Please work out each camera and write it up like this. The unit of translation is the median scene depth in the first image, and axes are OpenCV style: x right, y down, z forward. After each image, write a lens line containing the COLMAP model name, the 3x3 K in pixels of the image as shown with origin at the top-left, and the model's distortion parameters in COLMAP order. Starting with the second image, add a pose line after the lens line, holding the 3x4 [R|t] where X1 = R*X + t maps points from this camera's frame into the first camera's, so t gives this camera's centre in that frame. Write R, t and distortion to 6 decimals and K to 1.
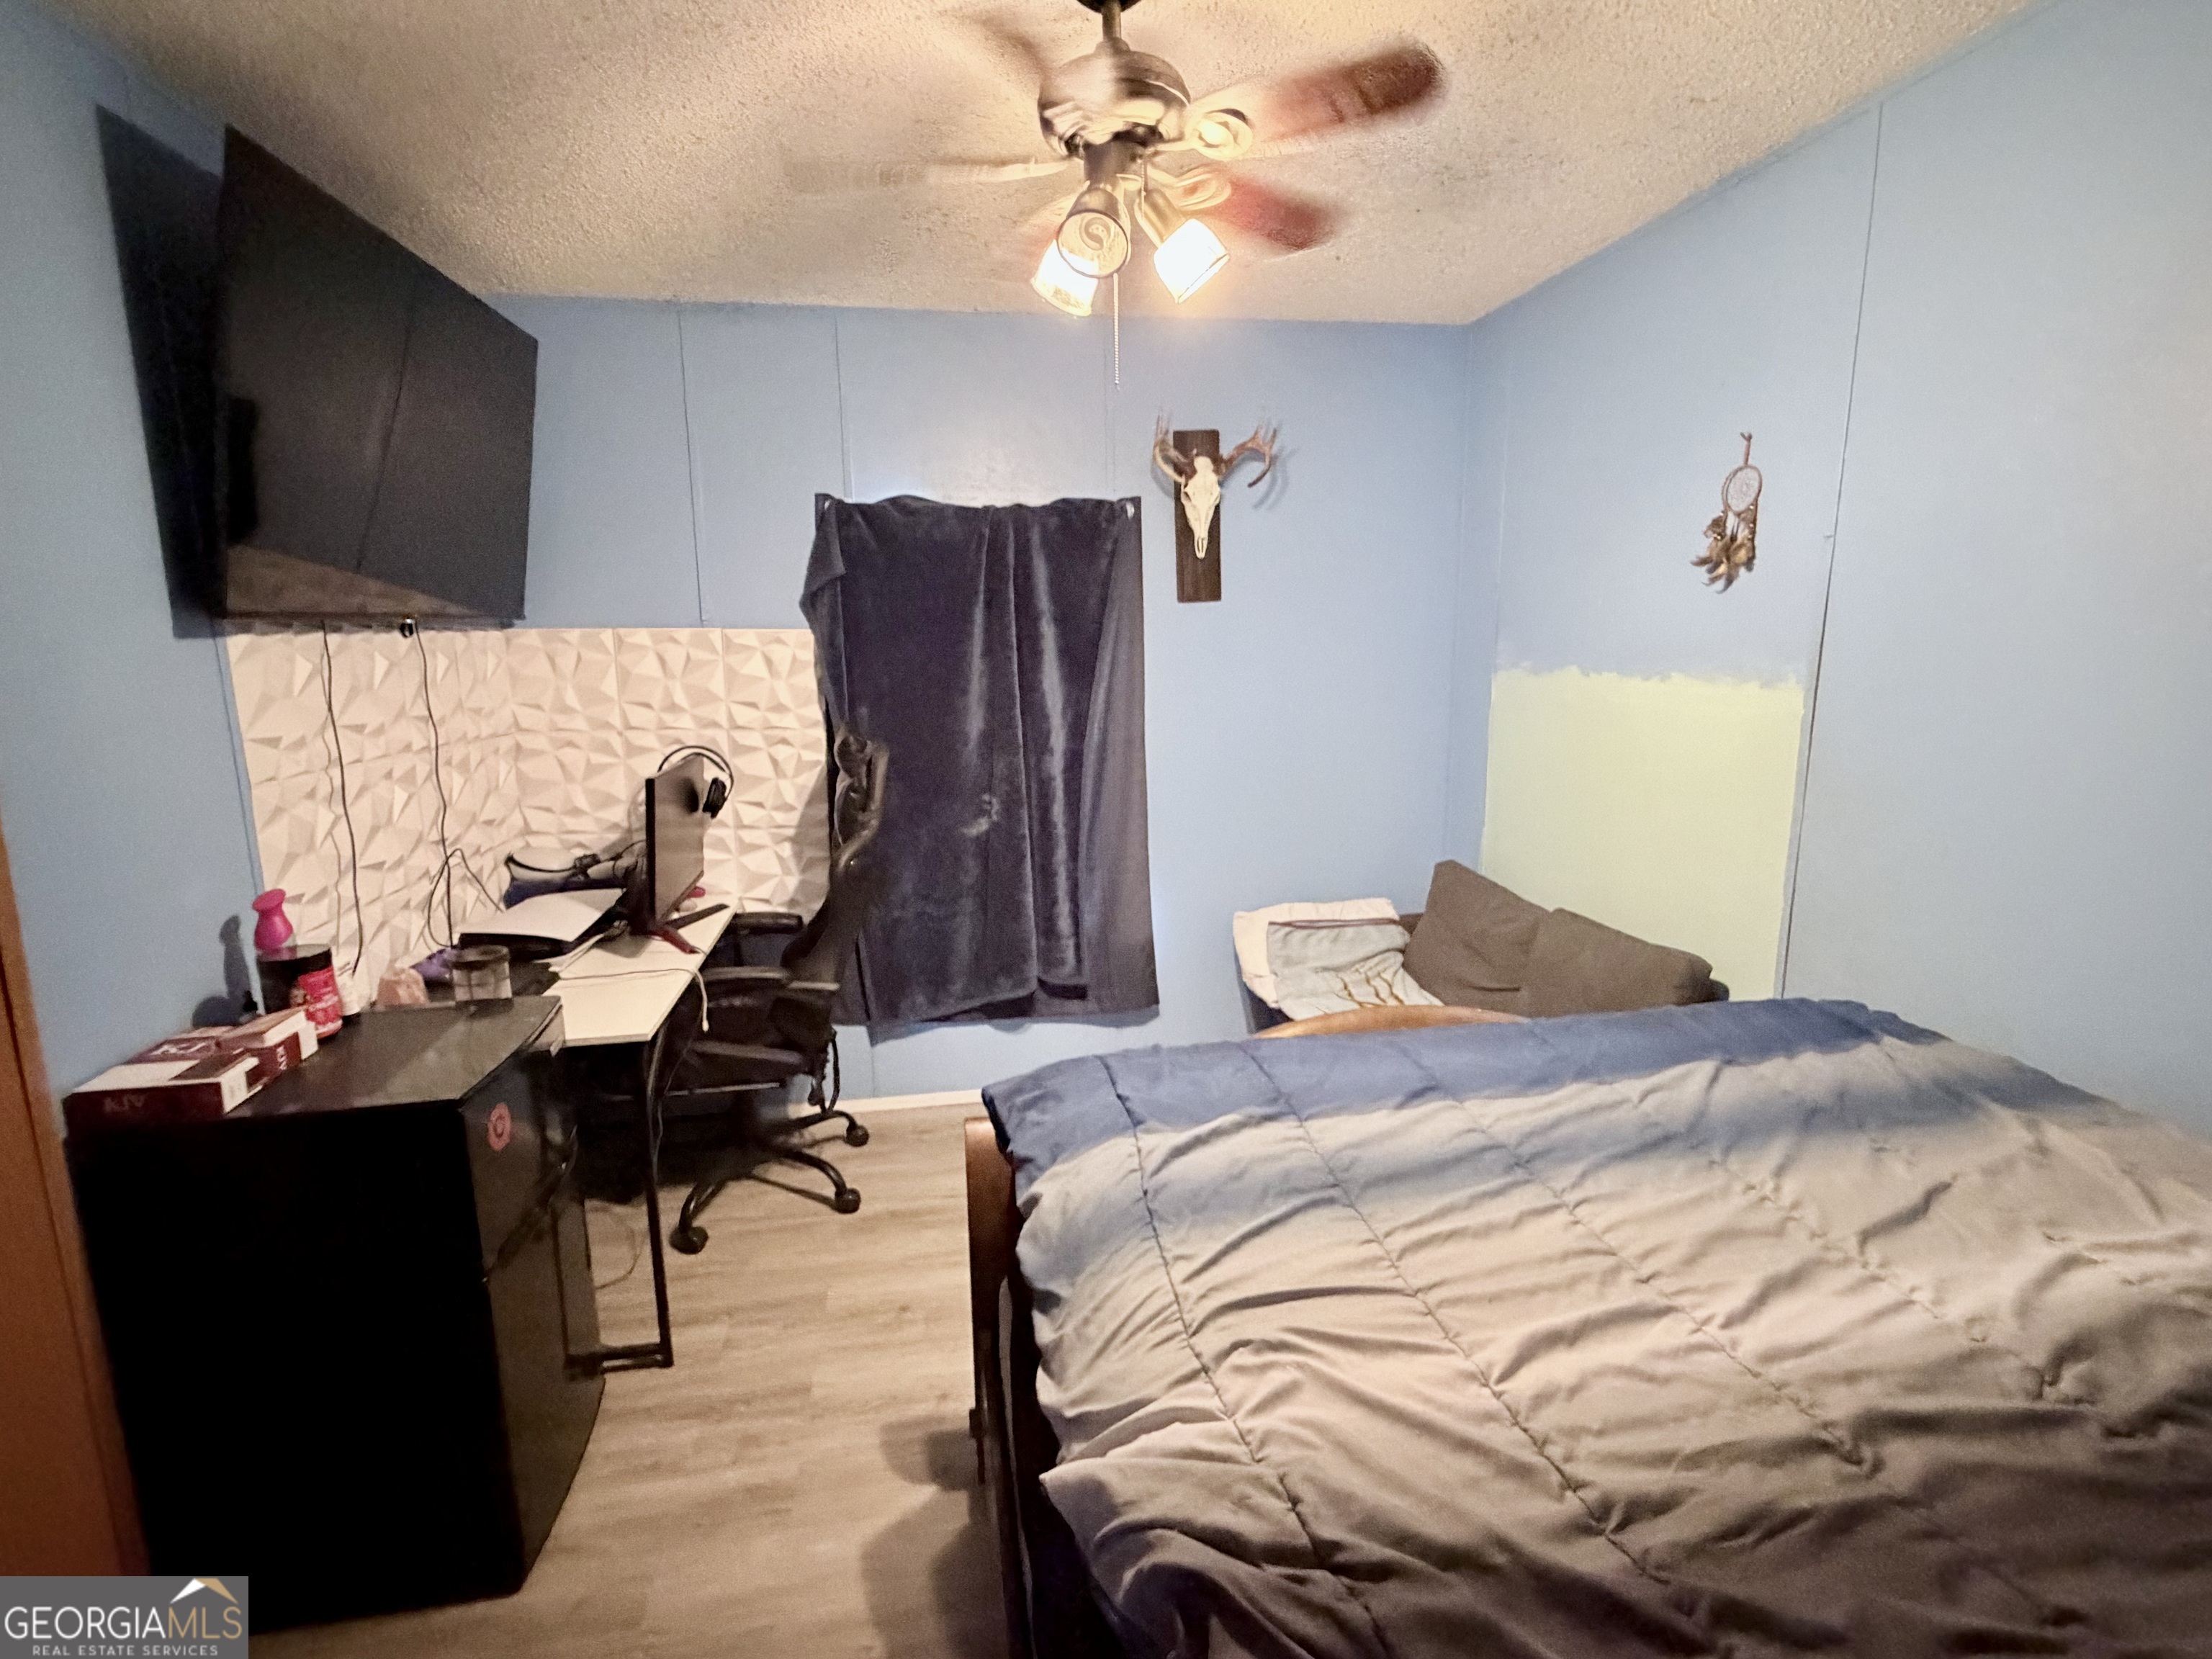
lens RADIAL K [[1066.4, 0, 1101.7], [0, 1066.4, 828.0], [0, 0, 1]] dist [-0.001108, -0.000438]
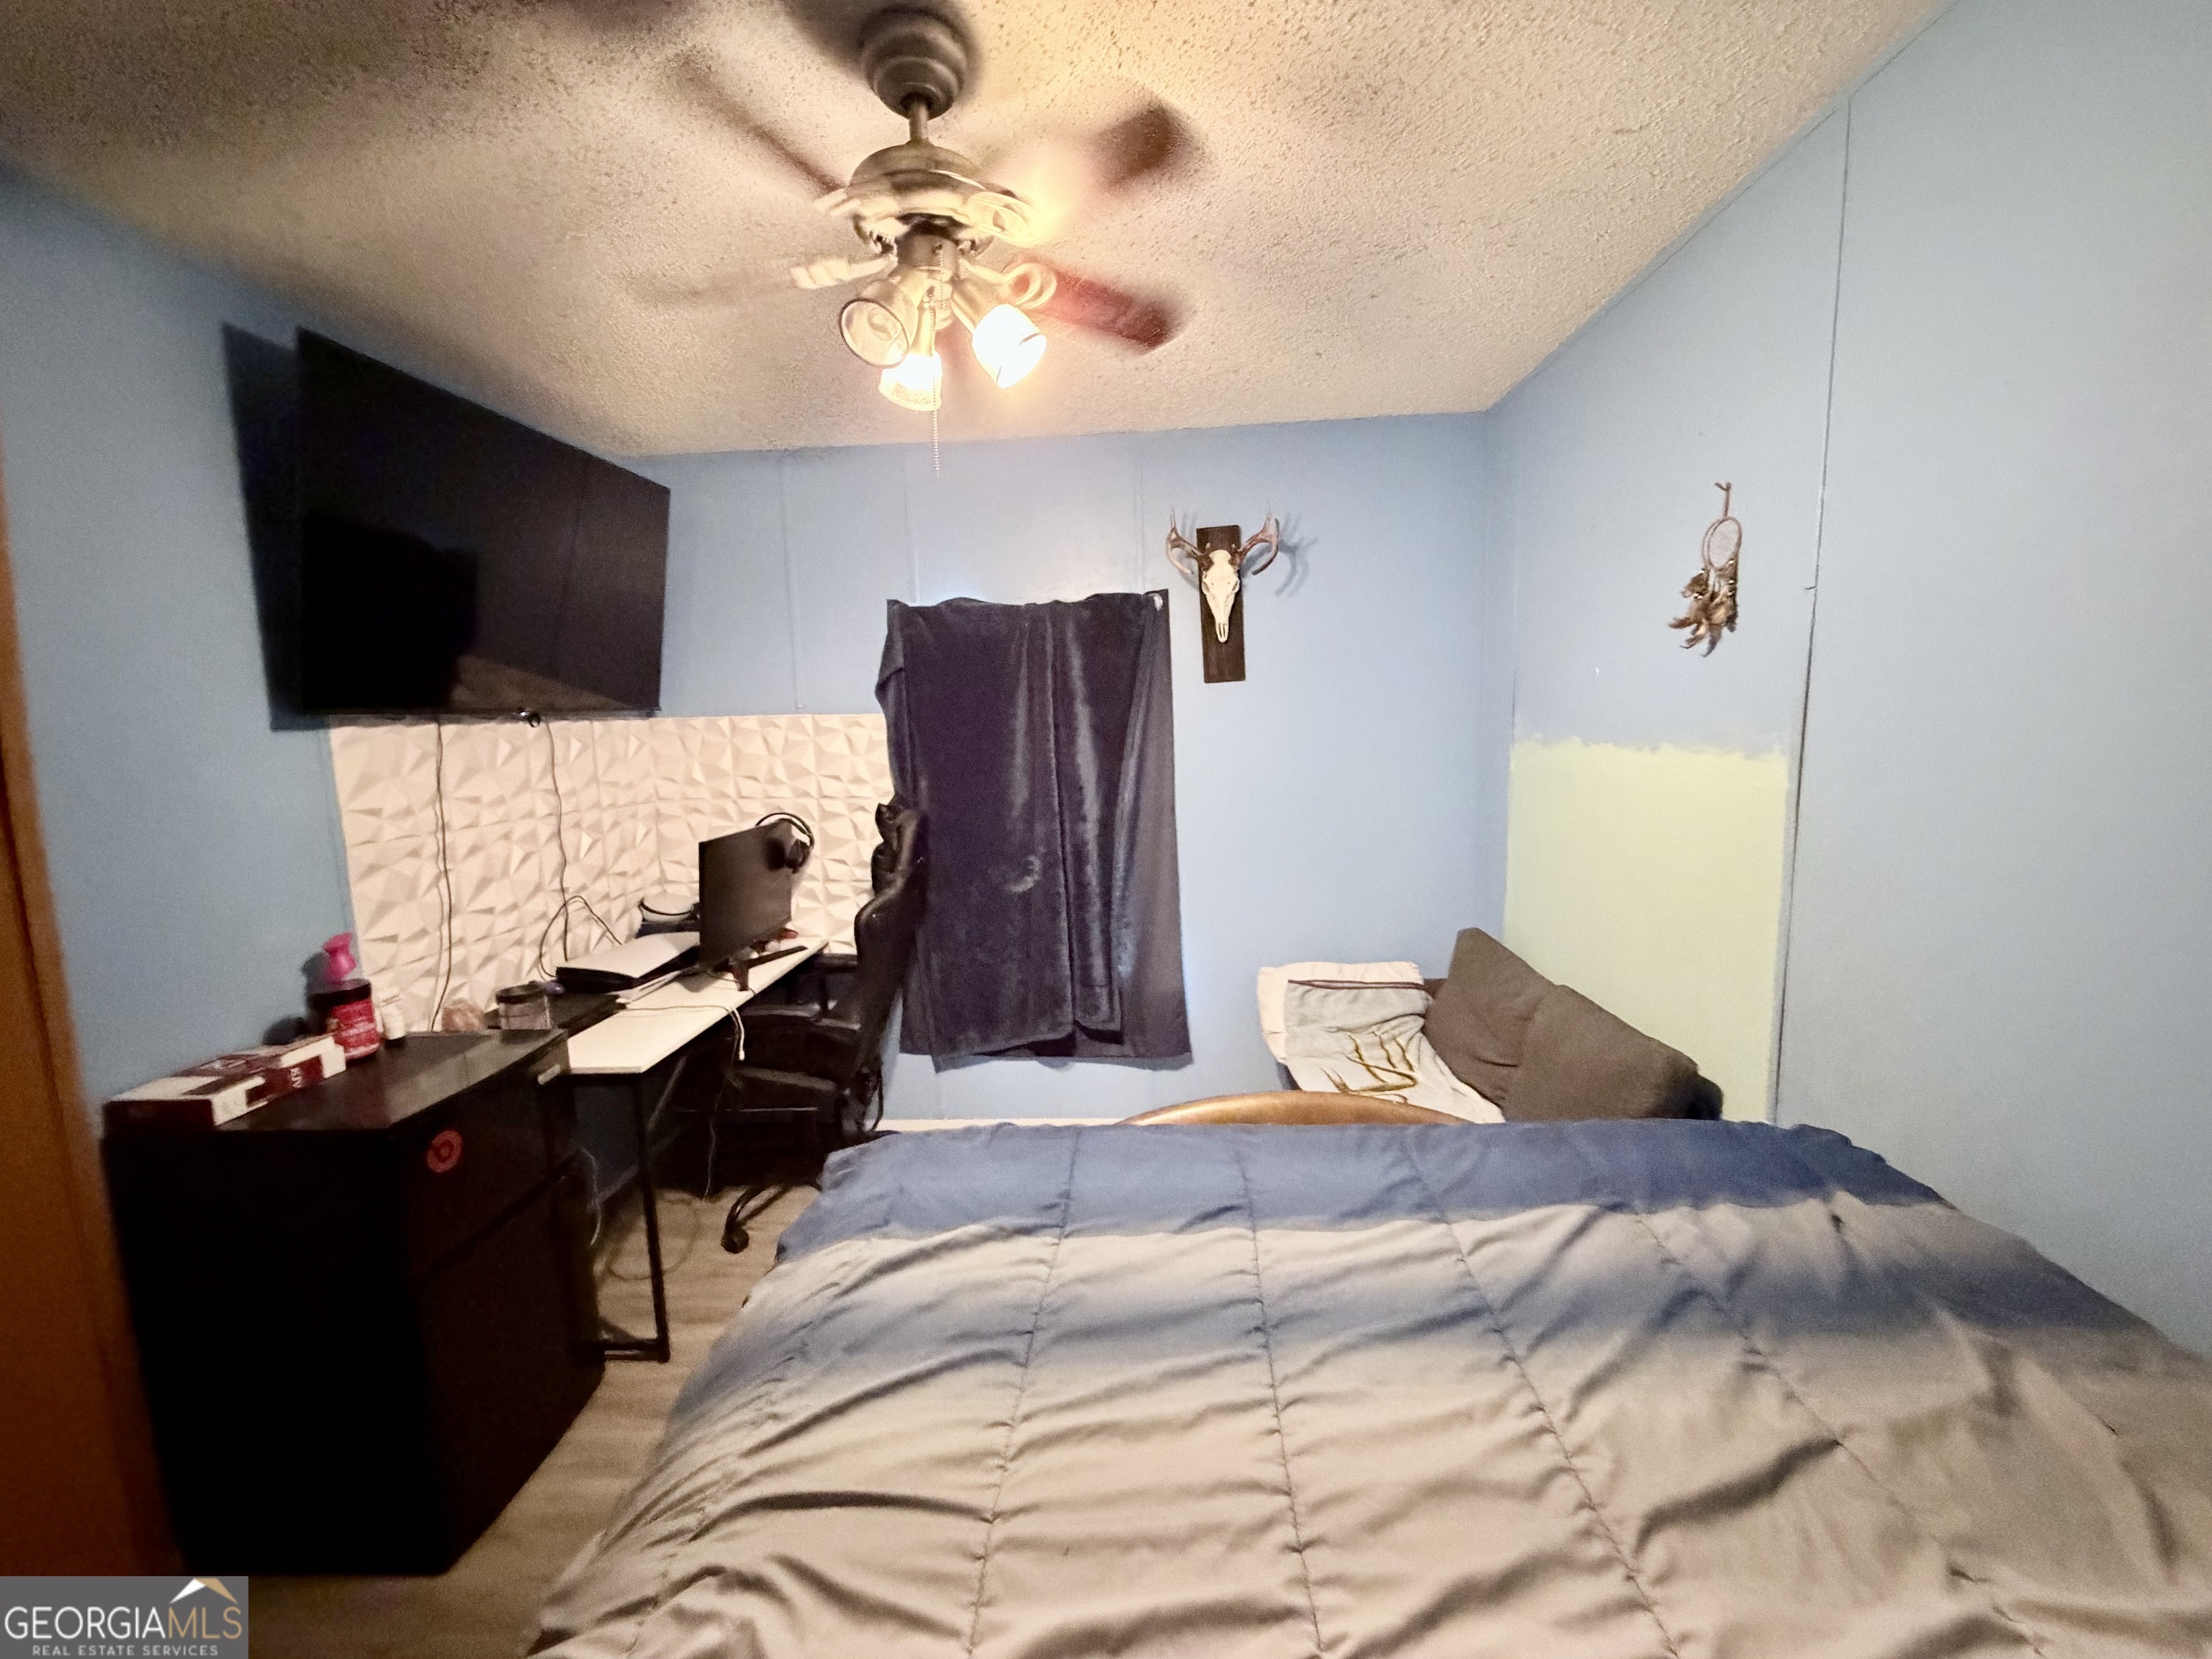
lens RADIAL K [[875.6, 0, 1101.2], [0, 875.6, 829.5], [0, 0, 1]] dist [-0.002927, 0.000258]
pose [[0.976484, 0.009195, -0.215394, 0.178410], [-0.019612, 0.998736, -0.046273, -0.019569], [0.214696, 0.049409, 0.975430, 0.119886]]
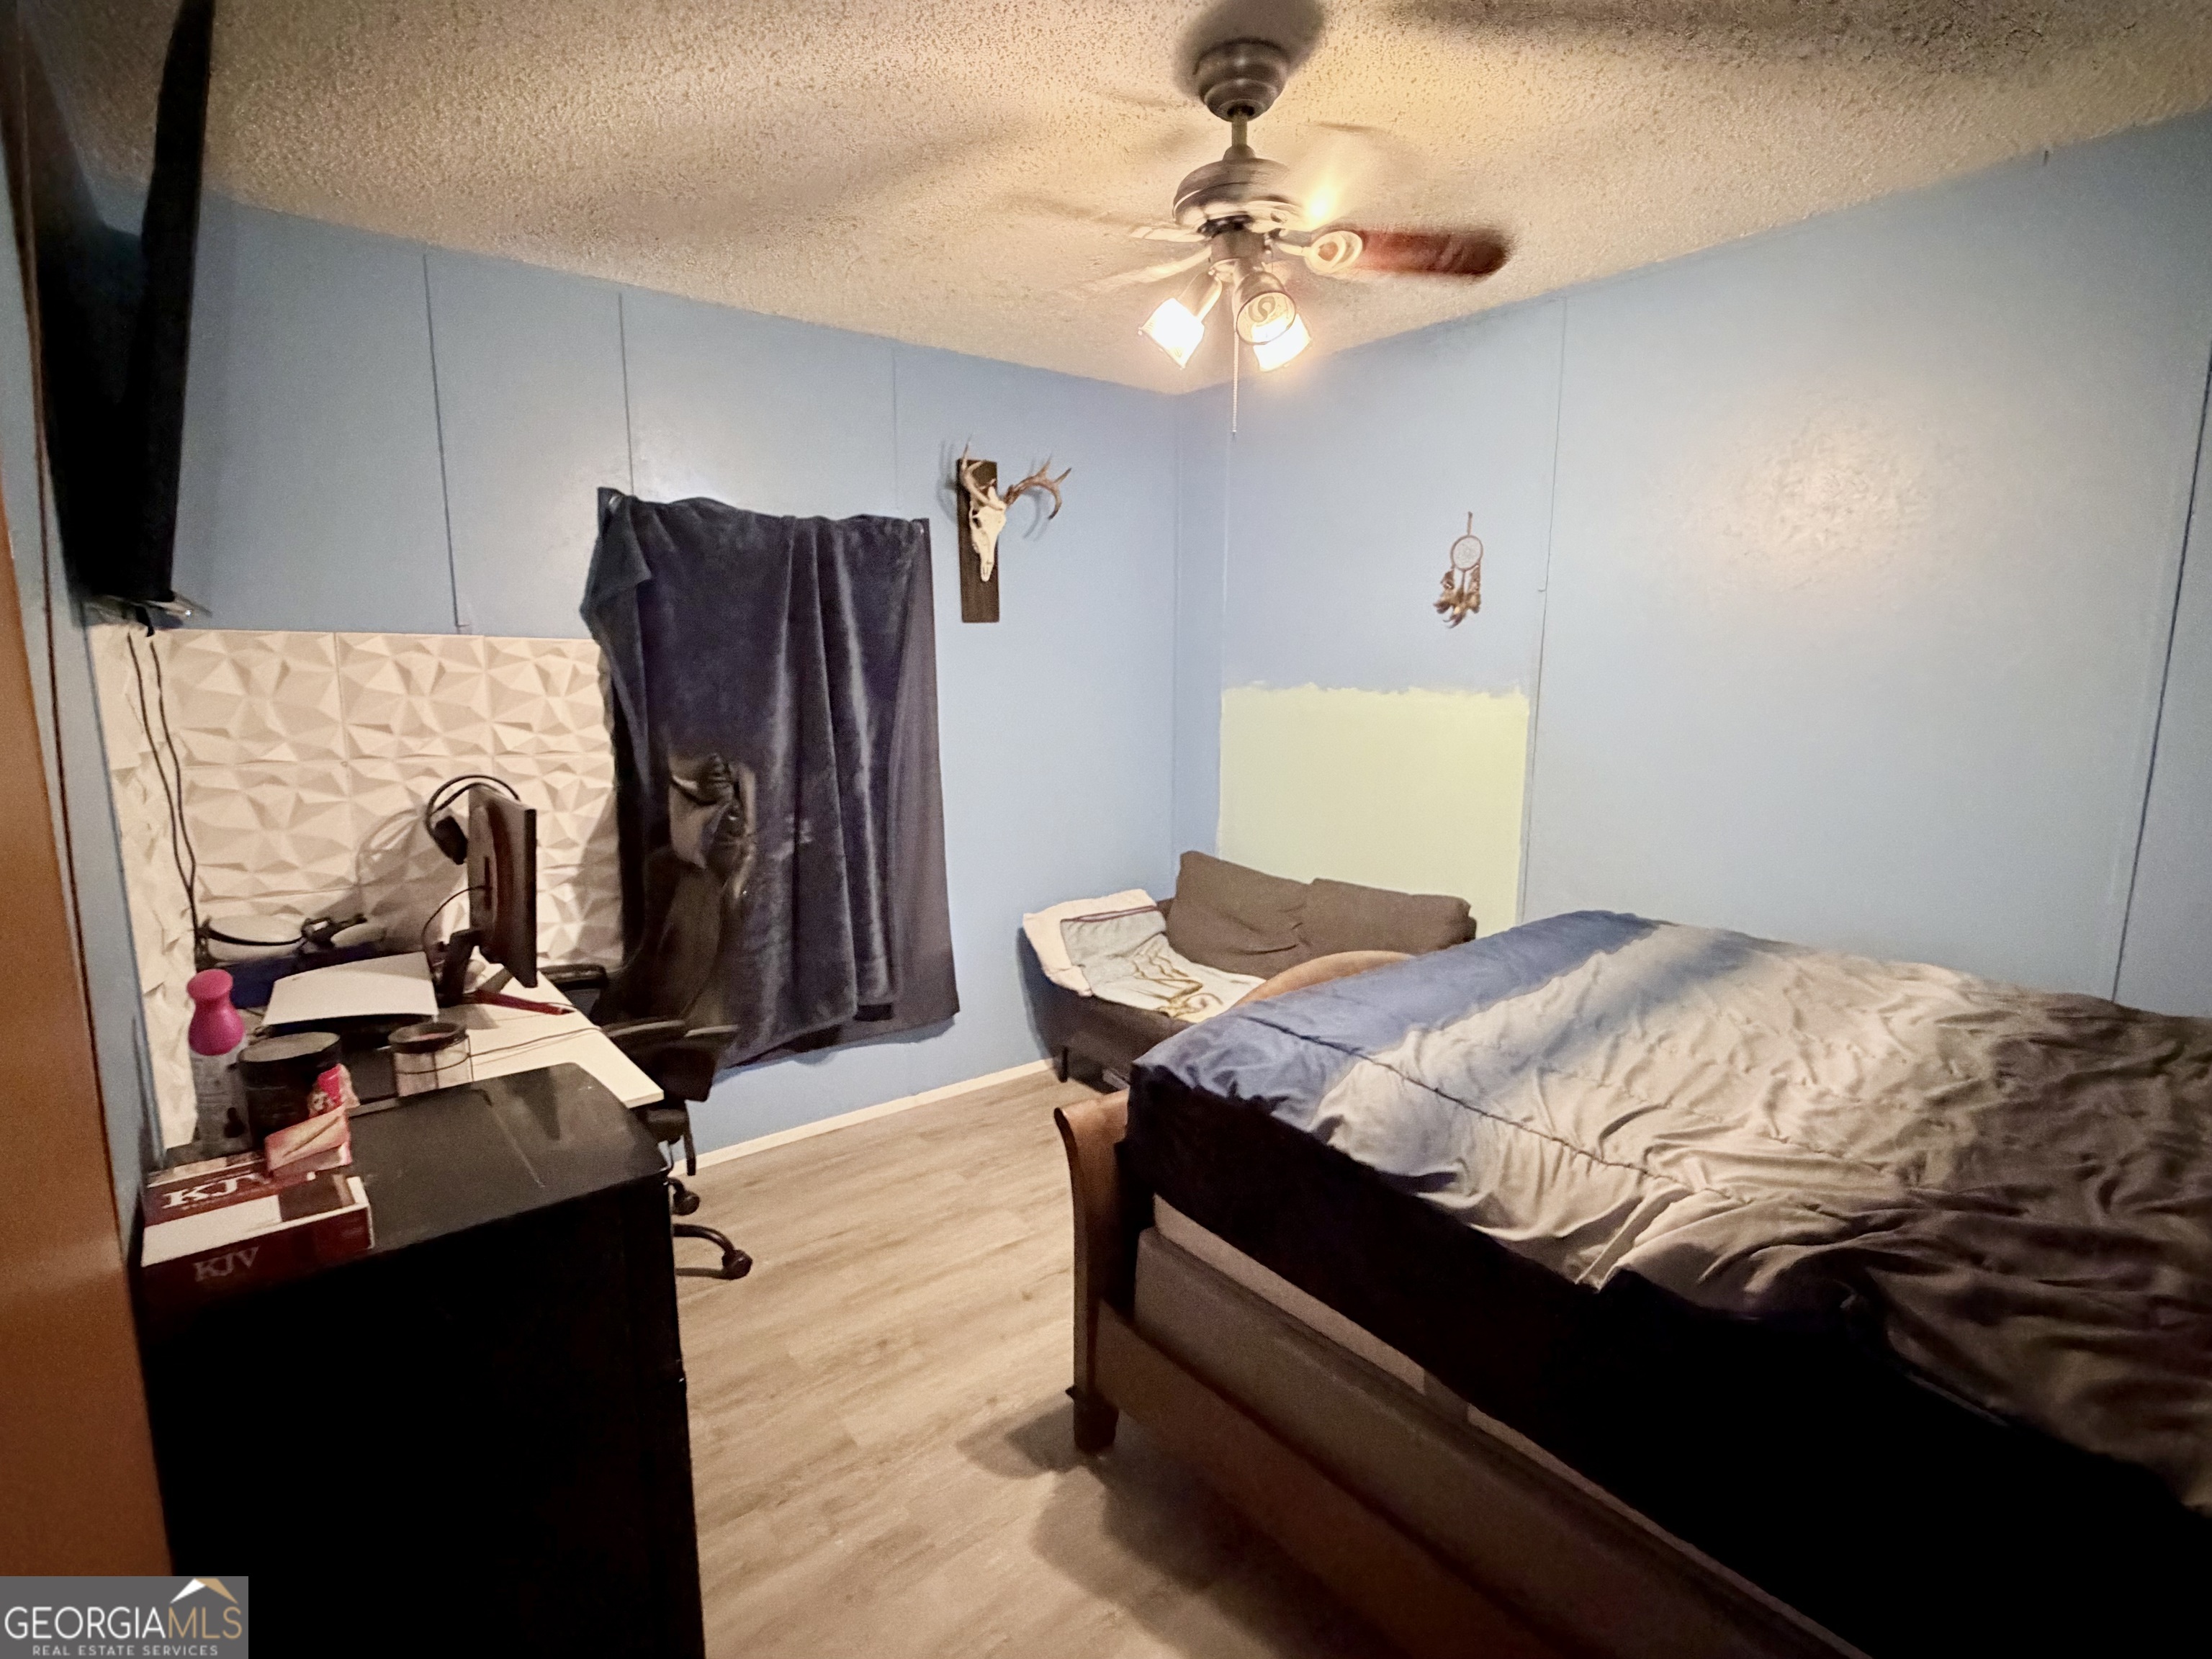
lens RADIAL K [[1066.4, 0, 1101.7], [0, 1066.4, 828.0], [0, 0, 1]] dist [-0.001108, -0.000438]
pose [[0.871531, -0.061881, 0.486421, -0.360460], [0.074140, 0.997230, -0.005973, 0.005646], [-0.484704, 0.041269, 0.873704, 0.034885]]
